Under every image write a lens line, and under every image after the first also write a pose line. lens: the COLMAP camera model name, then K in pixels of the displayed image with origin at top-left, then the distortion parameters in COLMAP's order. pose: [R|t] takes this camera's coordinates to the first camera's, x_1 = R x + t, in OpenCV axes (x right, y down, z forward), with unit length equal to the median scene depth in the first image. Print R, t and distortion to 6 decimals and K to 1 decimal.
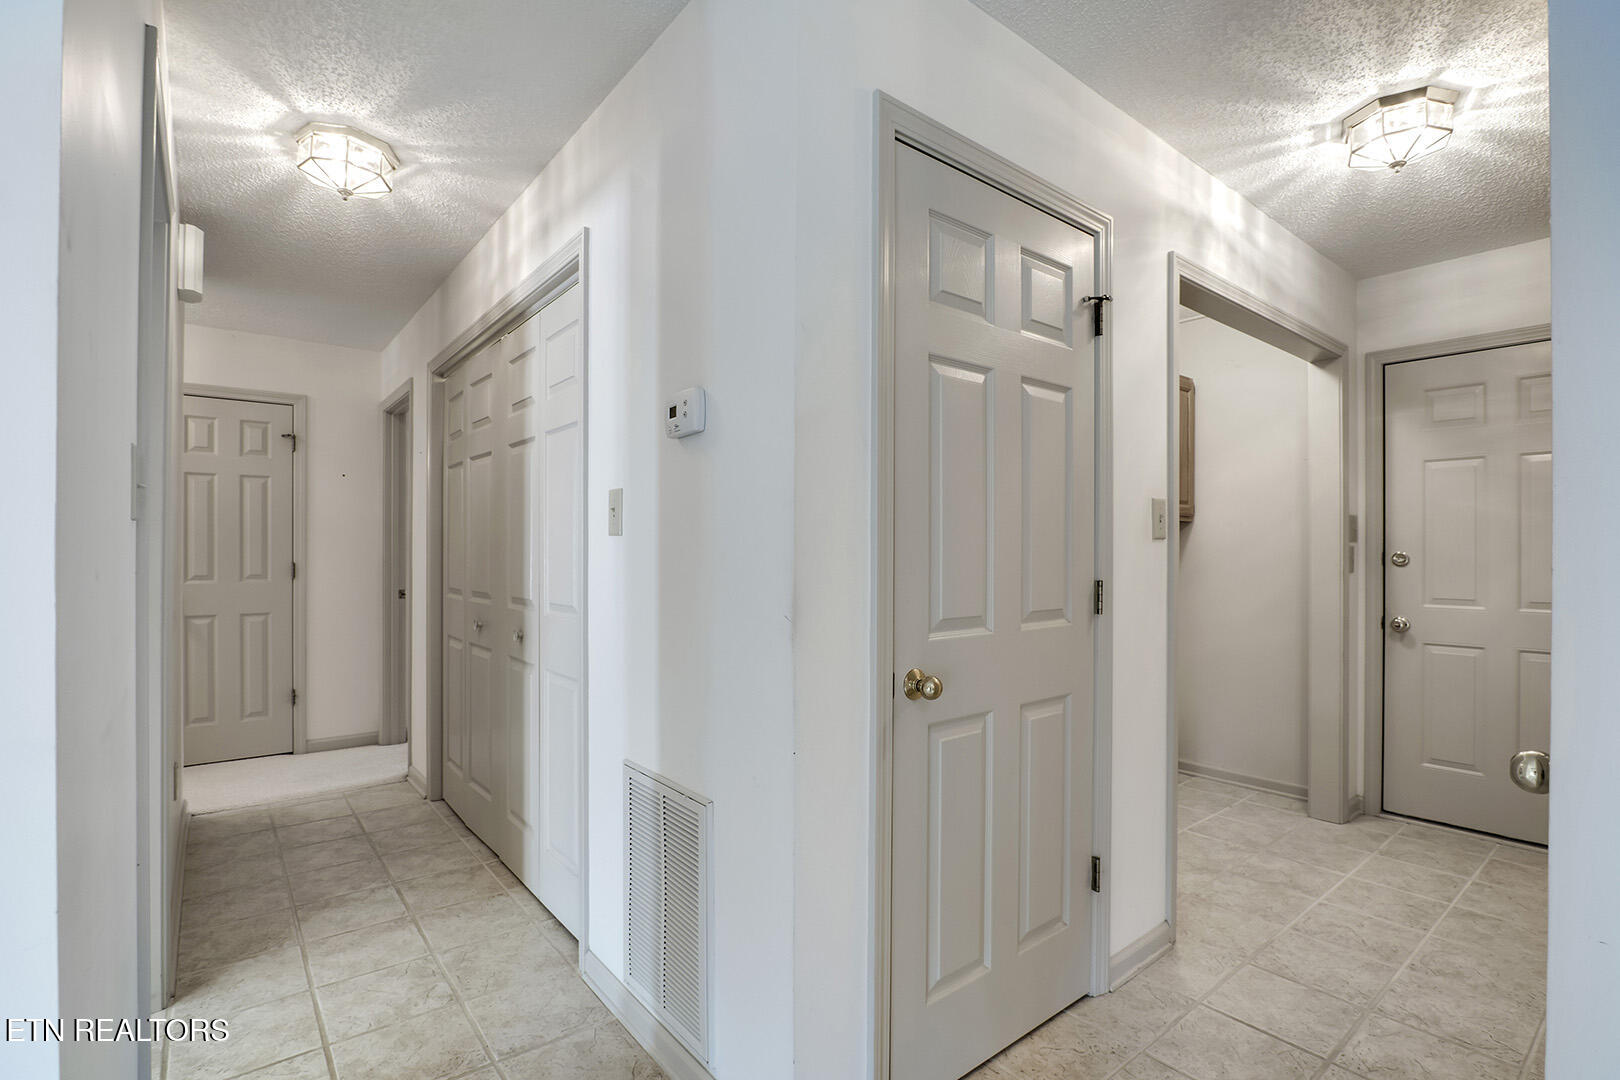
lens RADIAL K [[747.6, 0, 808.9], [0, 747.6, 544.4], [0, 0, 1]] dist [-0.014348, 0.000003]
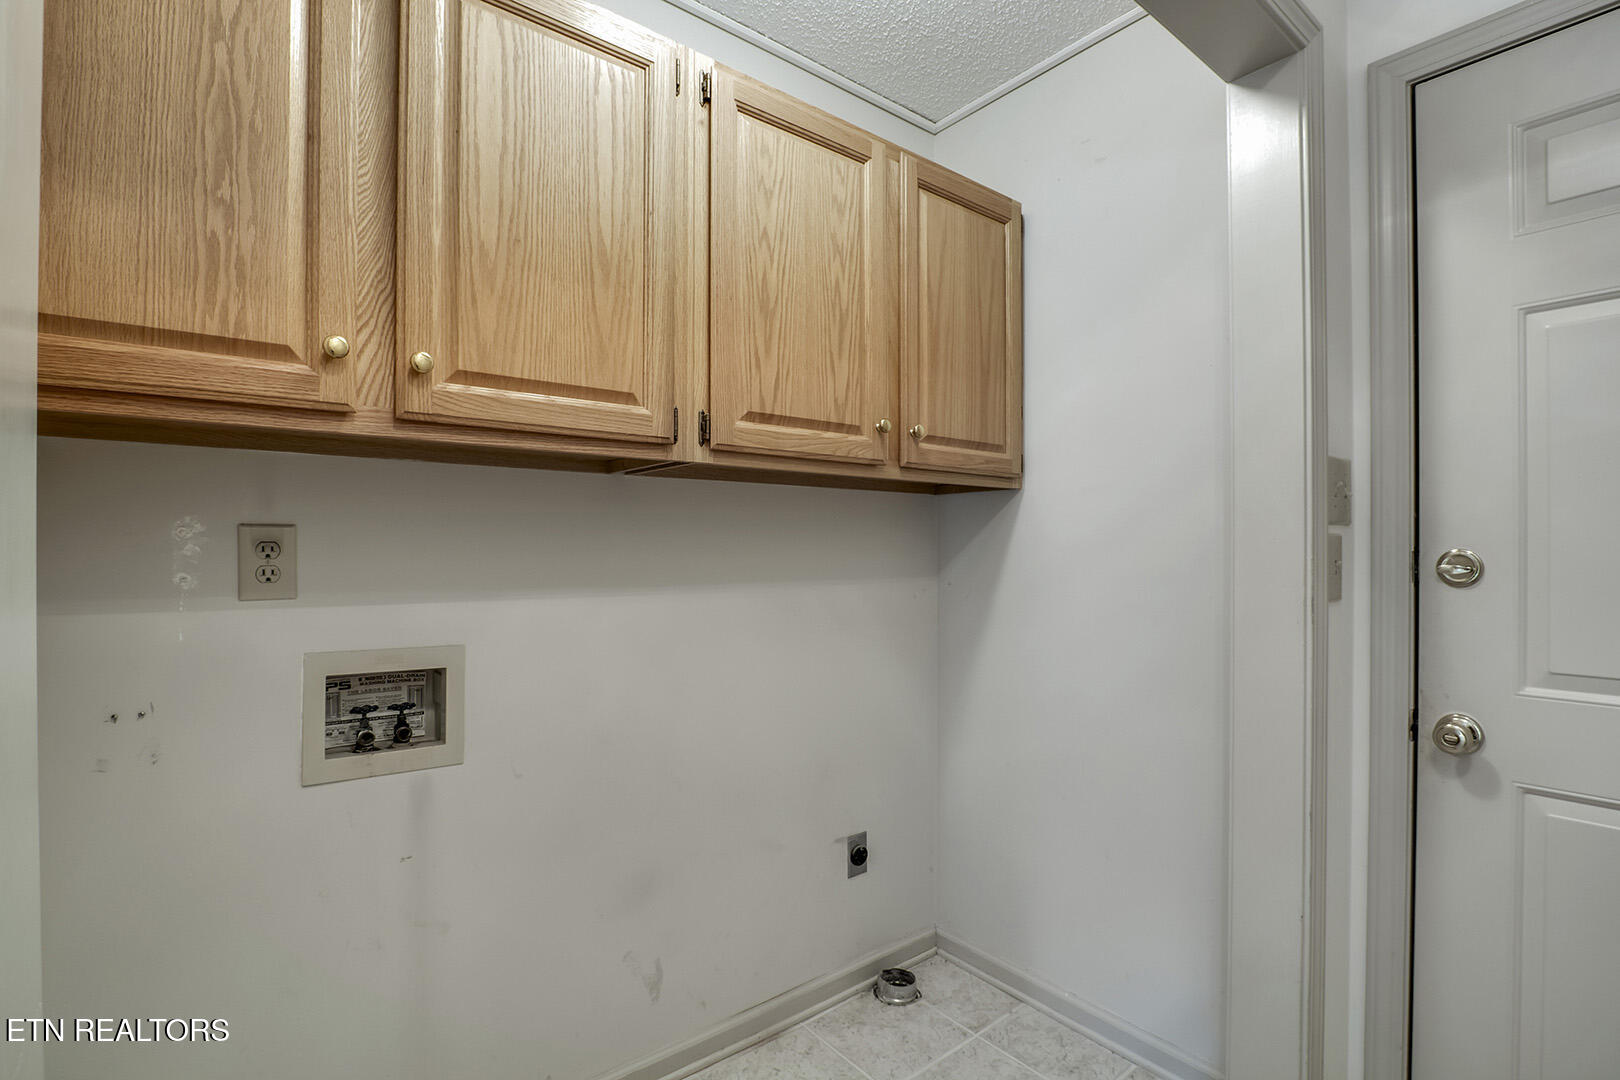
lens RADIAL K [[747.6, 0, 810.8], [0, 747.6, 541.8], [0, 0, 1]] dist [-0.014348, 0.000003]
pose [[0.999919, -0.002531, -0.012456, 0.458134], [0.002538, 0.999997, 0.000570, 0.005215], [0.012454, -0.000601, 0.999922, 0.601448]]
